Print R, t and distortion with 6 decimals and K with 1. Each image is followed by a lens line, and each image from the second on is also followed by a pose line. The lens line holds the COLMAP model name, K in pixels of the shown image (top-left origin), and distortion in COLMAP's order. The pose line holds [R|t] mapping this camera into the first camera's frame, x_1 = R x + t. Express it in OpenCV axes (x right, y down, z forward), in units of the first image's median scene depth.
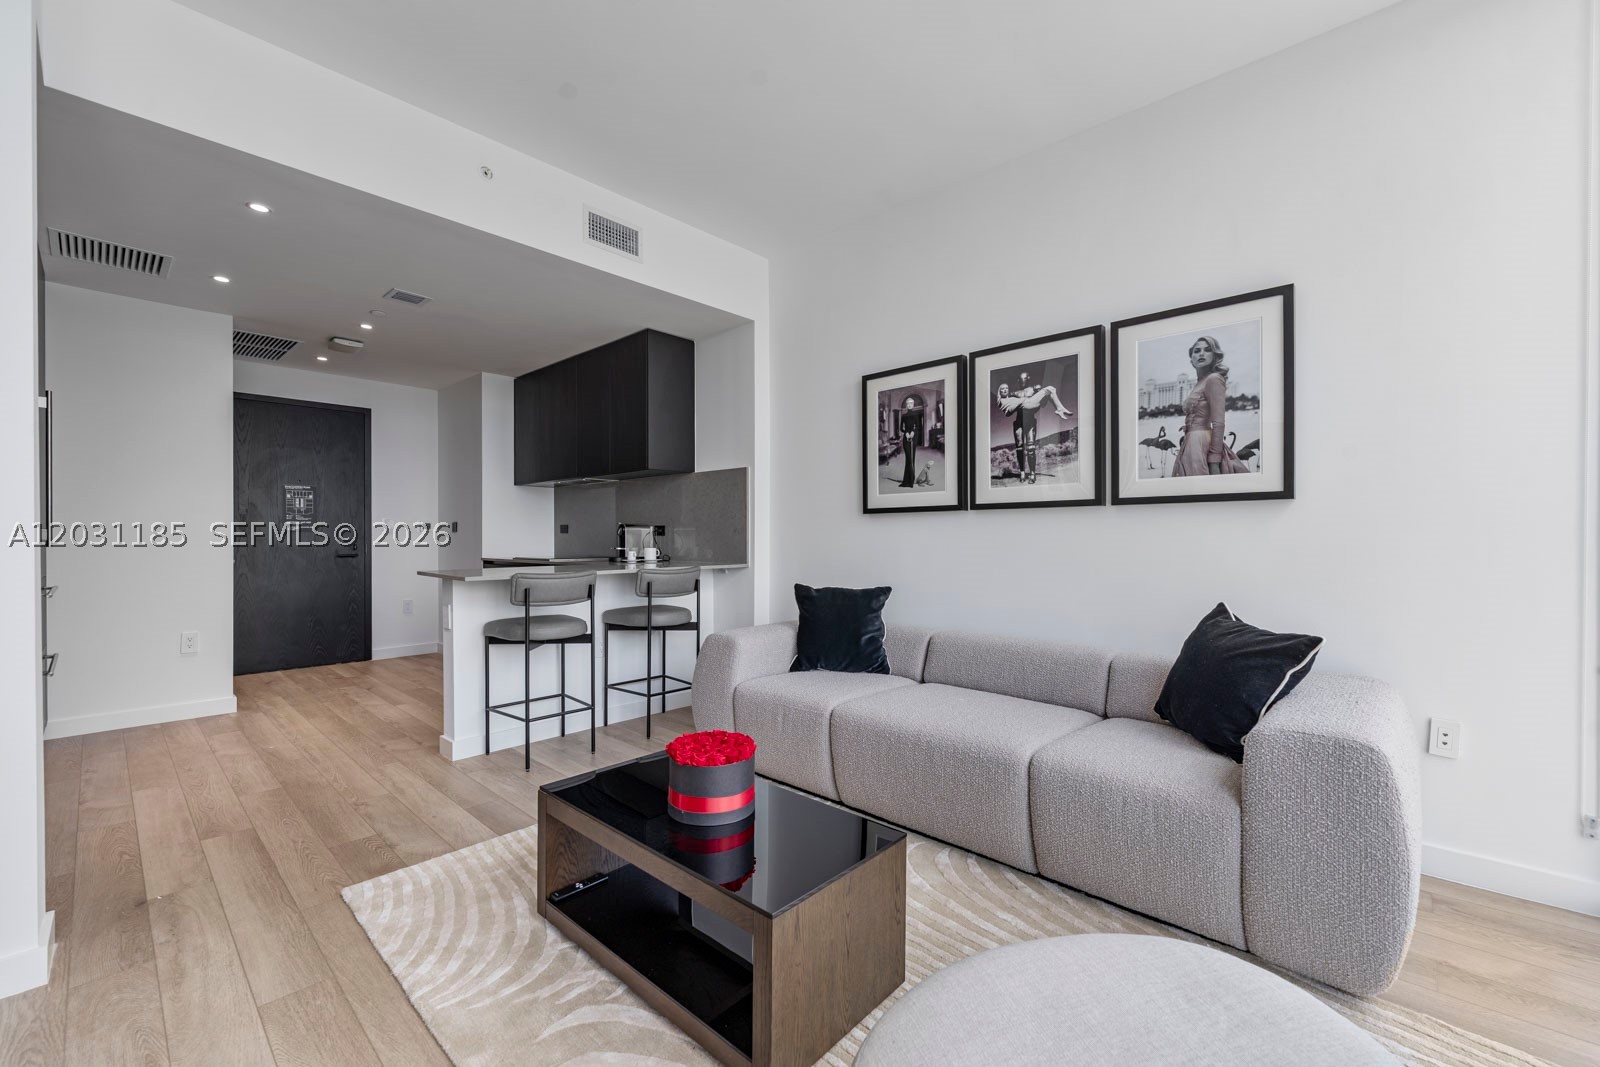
lens RADIAL K [[655.7, 0, 791.0], [0, 655.7, 539.0], [0, 0, 1]] dist [0.007080, -0.000425]
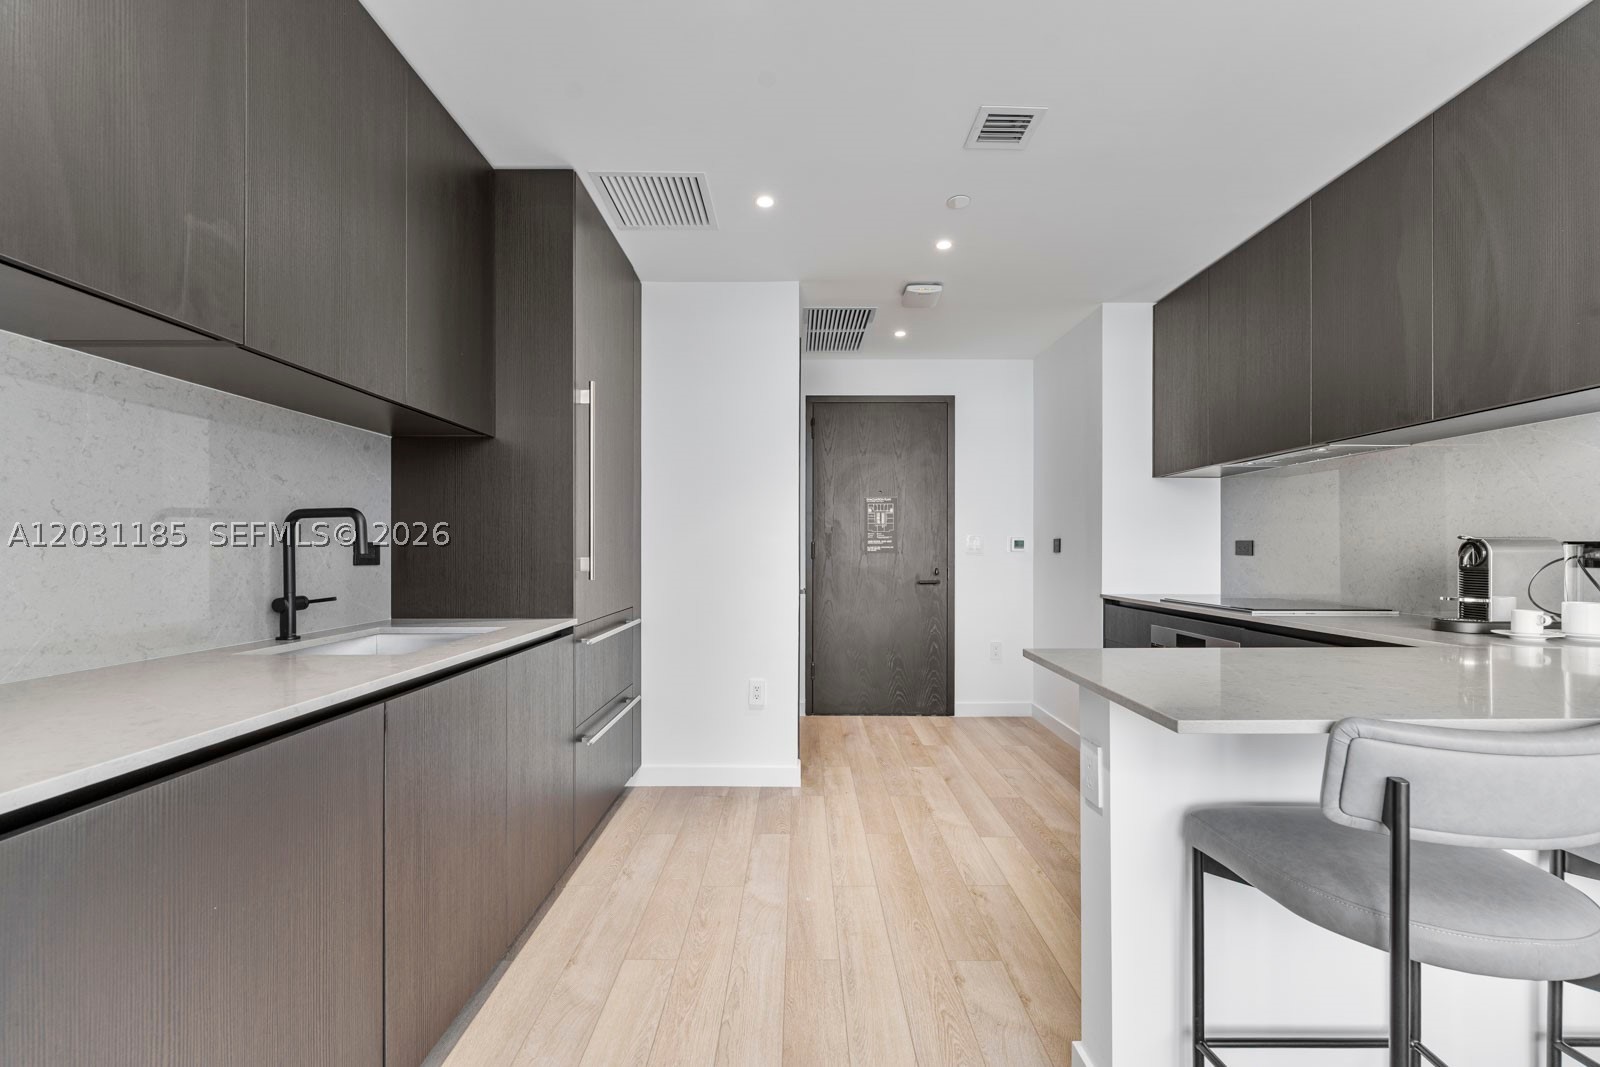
lens RADIAL K [[654.0, 0, 799.1], [0, 654.0, 551.2], [0, 0, 1]] dist [0.000625, -0.000395]
pose [[0.686127, 0.001263, -0.727480, -0.340046], [-0.002752, 0.999996, -0.000860, -0.019025], [0.727476, 0.002592, 0.686128, 0.566701]]
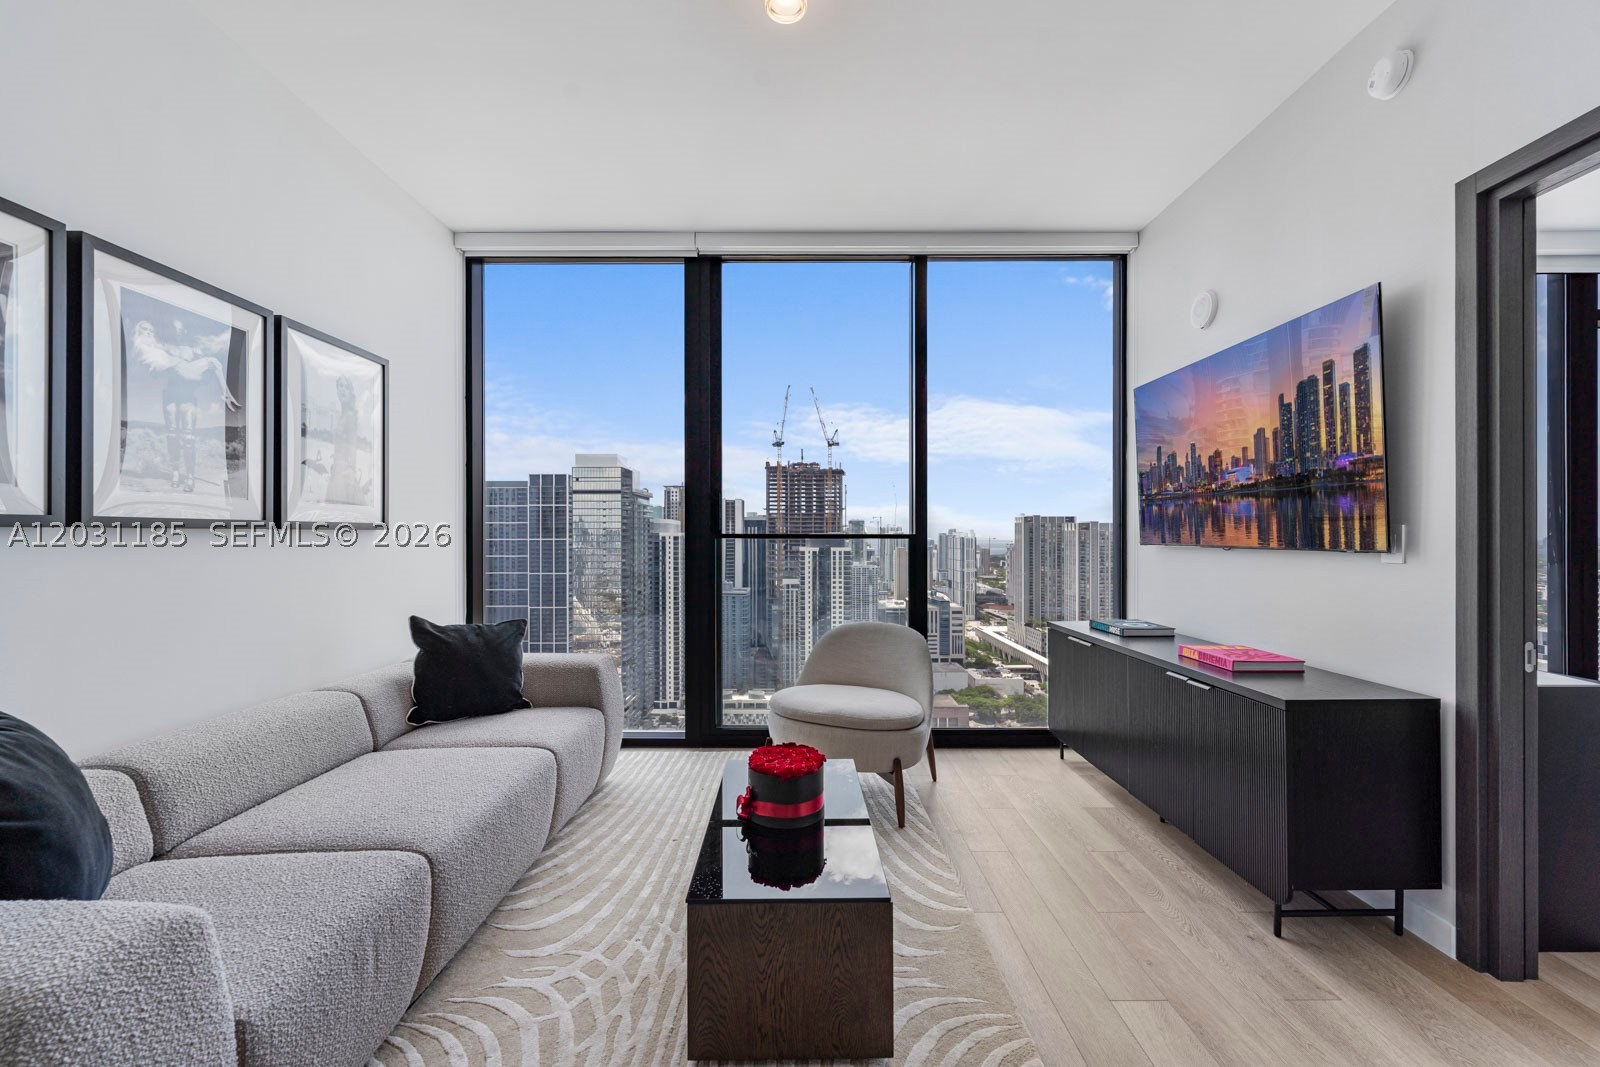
lens RADIAL K [[653.6, 0, 794.8], [0, 653.6, 532.4], [0, 0, 1]] dist [-0.001863, -0.000555]
pose [[-0.682402, 0.003287, 0.730970, -0.482682], [0.004108, 0.999991, -0.000661, -0.035331], [-0.730966, 0.002552, -0.682409, 0.892809]]
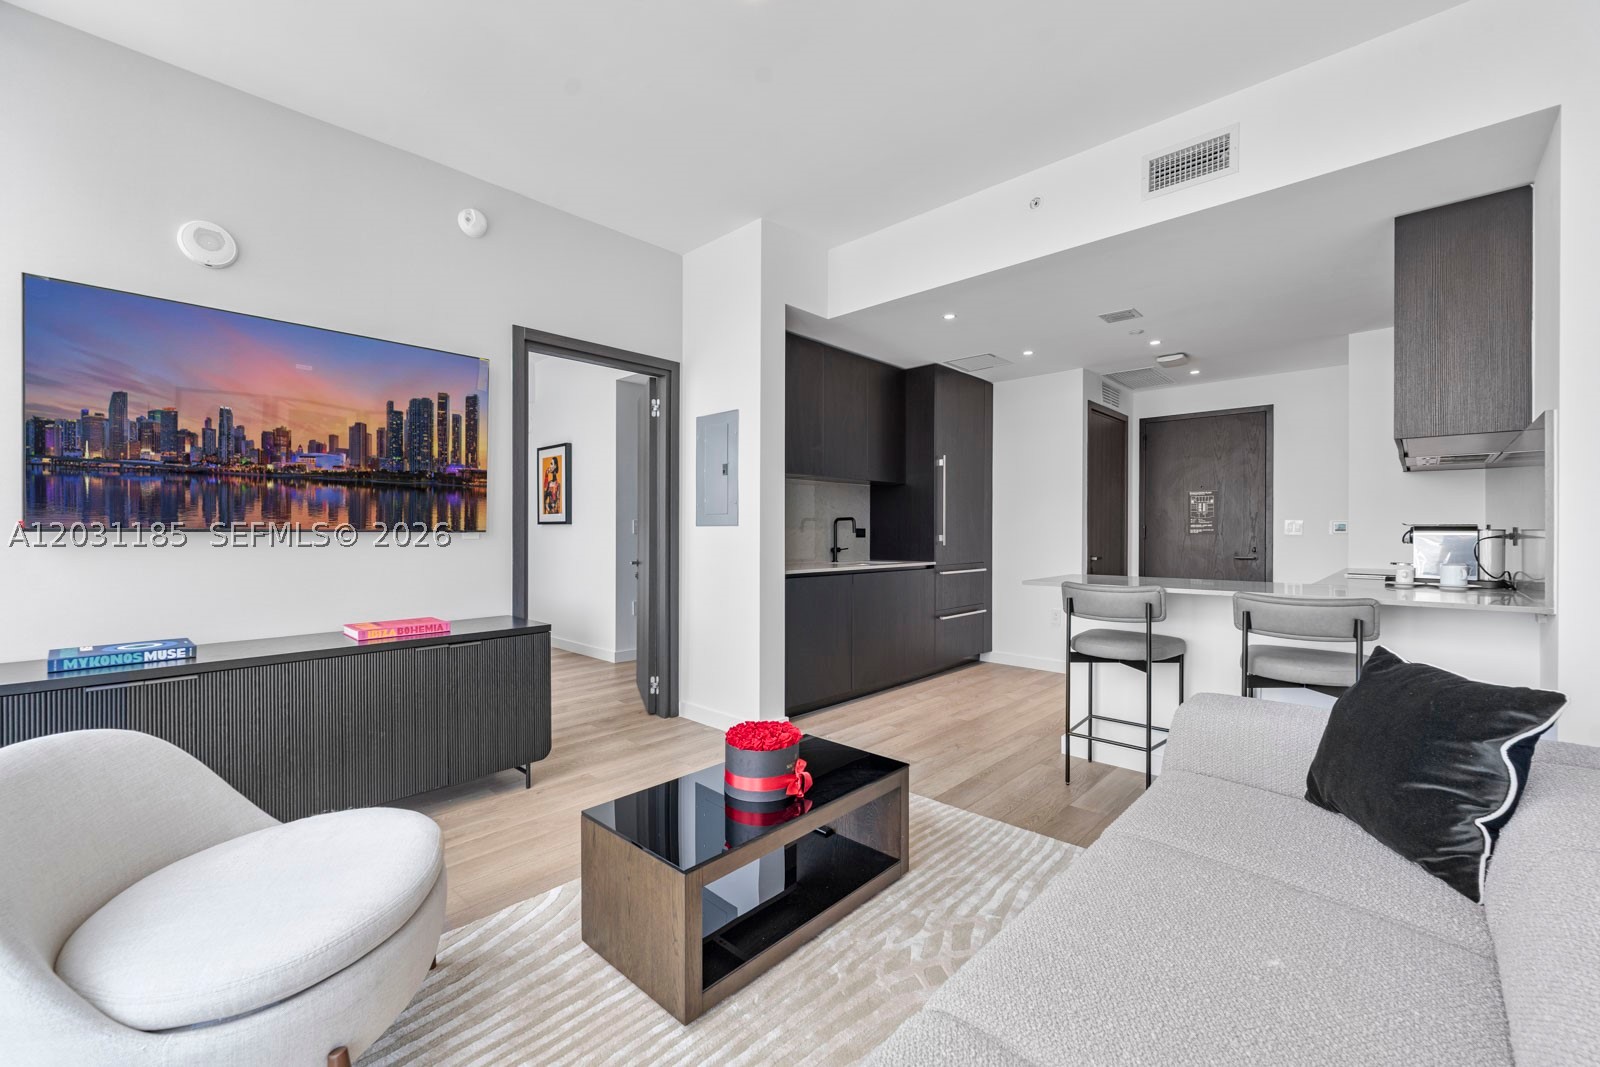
lens RADIAL K [[653.6, 0, 794.8], [0, 653.6, 532.4], [0, 0, 1]] dist [-0.001863, -0.000555]
pose [[-0.002646, 0.003821, -0.999989, 0.520215], [-0.005823, 0.999976, 0.003836, -0.022303], [0.999980, 0.005833, -0.002624, 0.538094]]
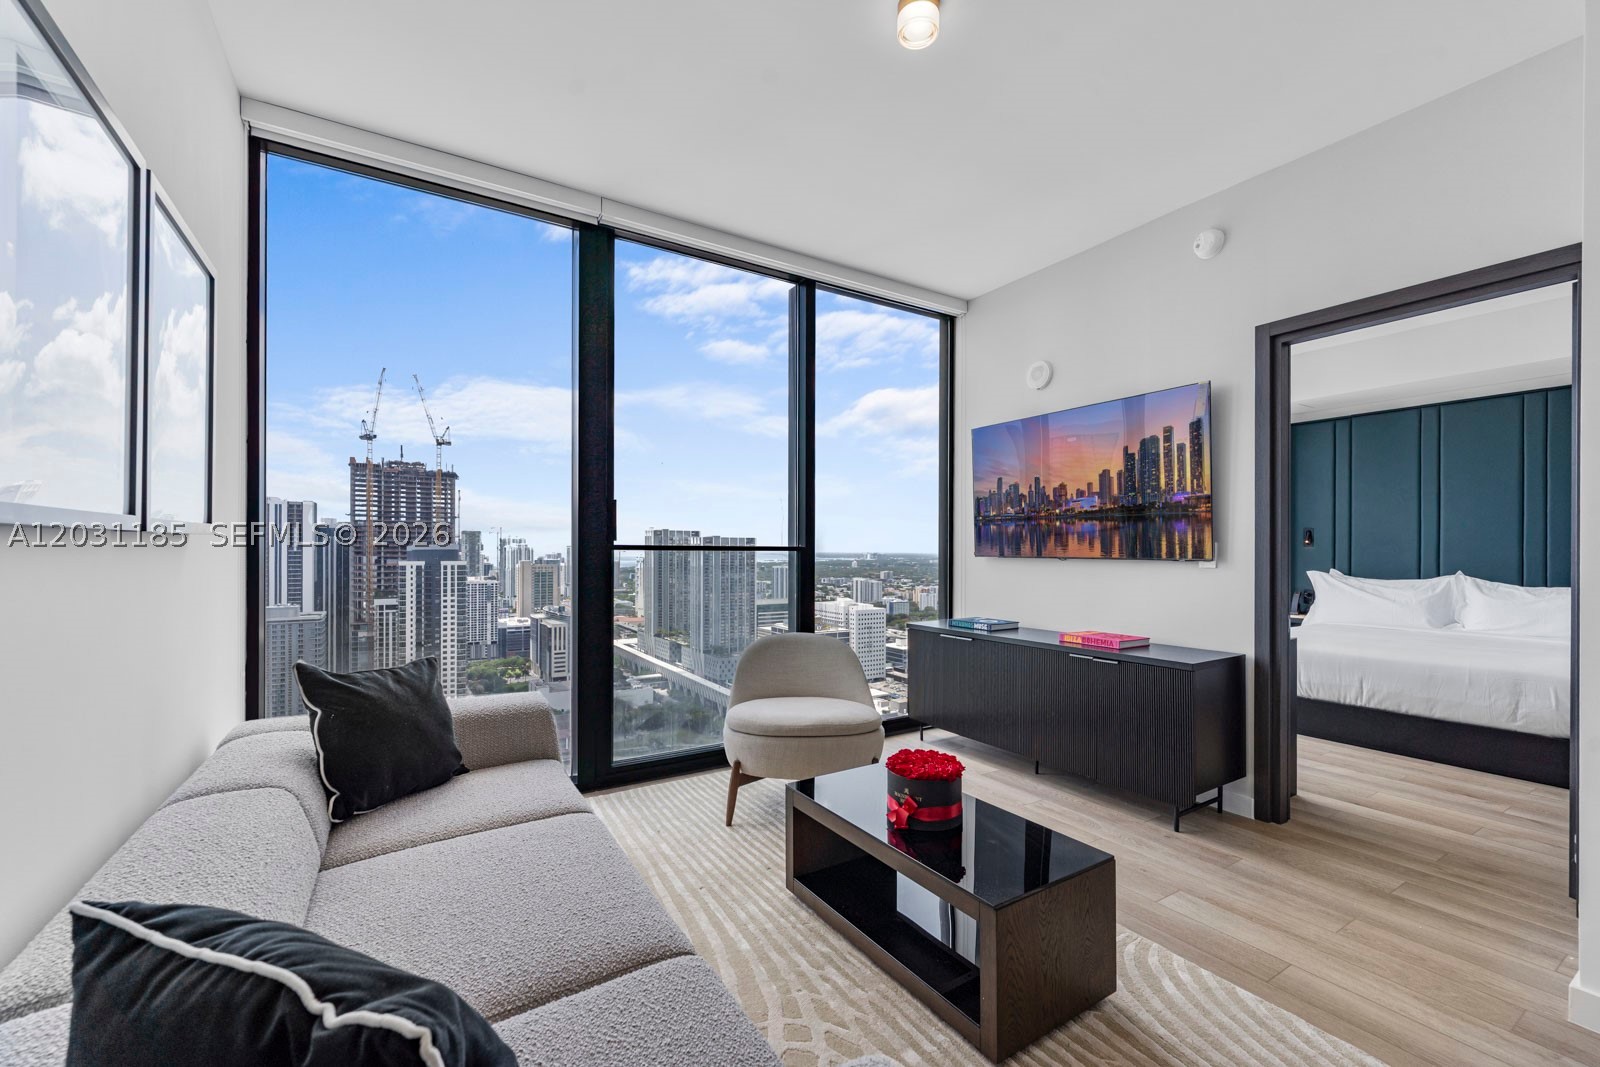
lens RADIAL K [[659.5, 0, 797.0], [0, 659.5, 547.3], [0, 0, 1]] dist [0.002986, -0.000587]
pose [[-0.965056, -0.003577, 0.262020, -0.104824], [-0.002902, 0.999991, 0.002962, -0.033752], [-0.262029, 0.002098, -0.965058, 1.109880]]
